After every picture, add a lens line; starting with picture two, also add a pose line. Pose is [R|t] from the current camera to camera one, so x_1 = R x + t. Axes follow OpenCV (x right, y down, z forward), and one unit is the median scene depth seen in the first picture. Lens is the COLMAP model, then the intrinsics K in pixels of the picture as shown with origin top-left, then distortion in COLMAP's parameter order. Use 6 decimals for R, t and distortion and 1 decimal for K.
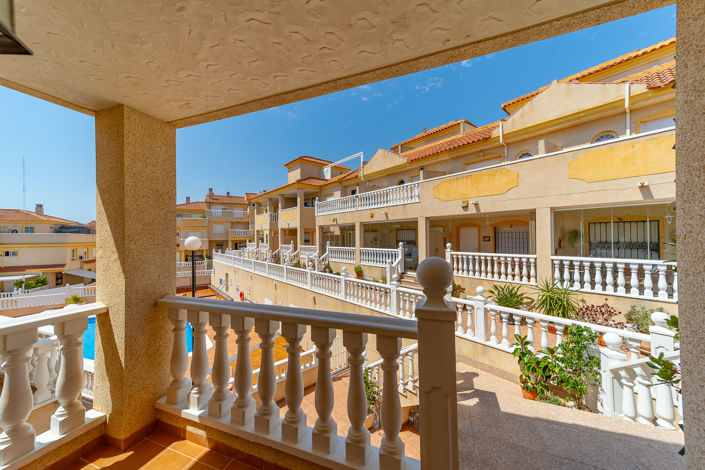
lens RADIAL K [[245.9, 0, 353.7], [0, 245.9, 234.8], [0, 0, 1]] dist [0.017699, 0.000151]
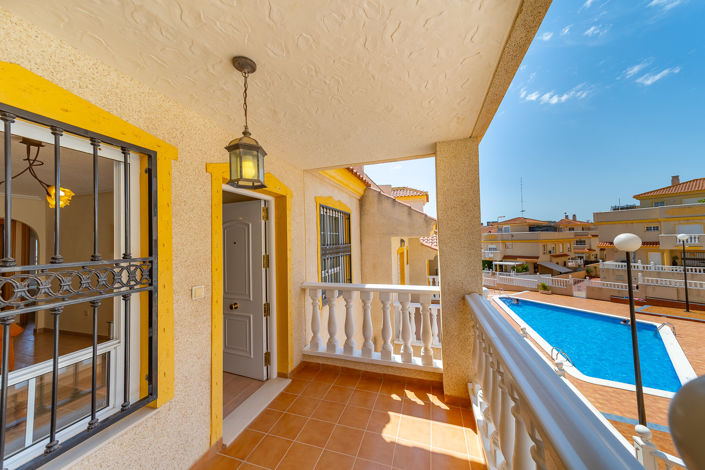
lens RADIAL K [[245.9, 0, 353.7], [0, 245.9, 234.8], [0, 0, 1]] dist [0.017699, 0.000151]
pose [[0.044708, -0.015138, -0.998885, 0.141687], [0.031107, 0.999421, -0.013754, -0.008369], [0.998516, -0.030458, 0.045153, 0.182302]]
